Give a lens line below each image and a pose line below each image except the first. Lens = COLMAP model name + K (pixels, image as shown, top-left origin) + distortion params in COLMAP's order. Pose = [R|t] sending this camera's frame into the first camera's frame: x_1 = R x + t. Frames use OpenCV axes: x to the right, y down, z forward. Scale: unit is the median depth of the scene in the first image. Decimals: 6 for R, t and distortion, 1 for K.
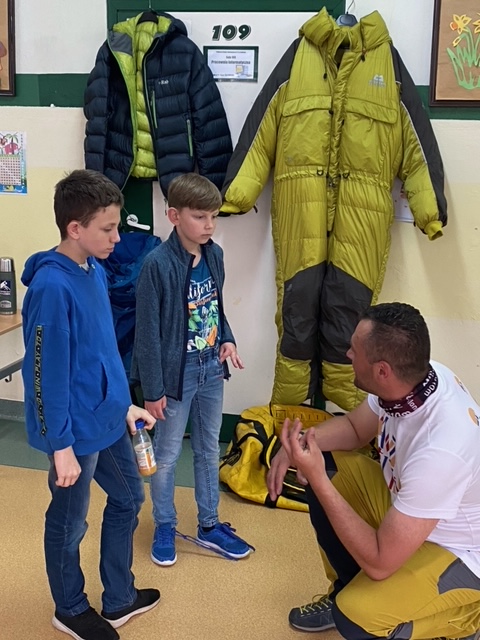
lens RADIAL K [[899.5, 0, 240.0], [0, 899.5, 320.0], [0, 0, 1]] dist [0.100126, -0.061428]
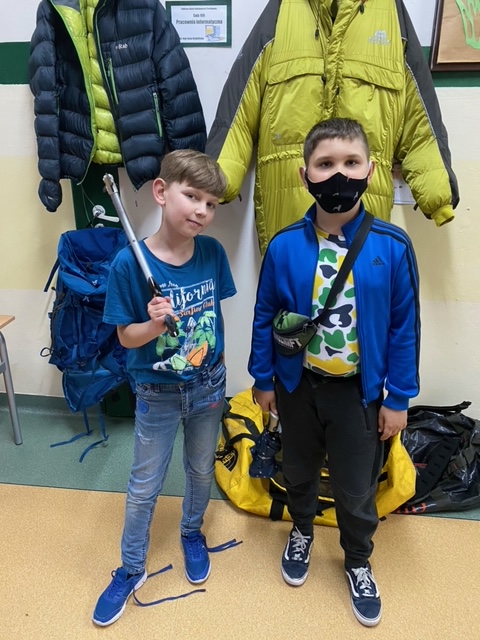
lens RADIAL K [[505.2, 0, 240.0], [0, 505.2, 320.0], [0, 0, 1]] dist [0.008967, 0.011149]
pose [[0.990351, -0.067443, 0.121066, -0.050088], [0.048399, 0.986906, 0.153863, -0.079307], [-0.129858, -0.146519, 0.980647, 0.491893]]
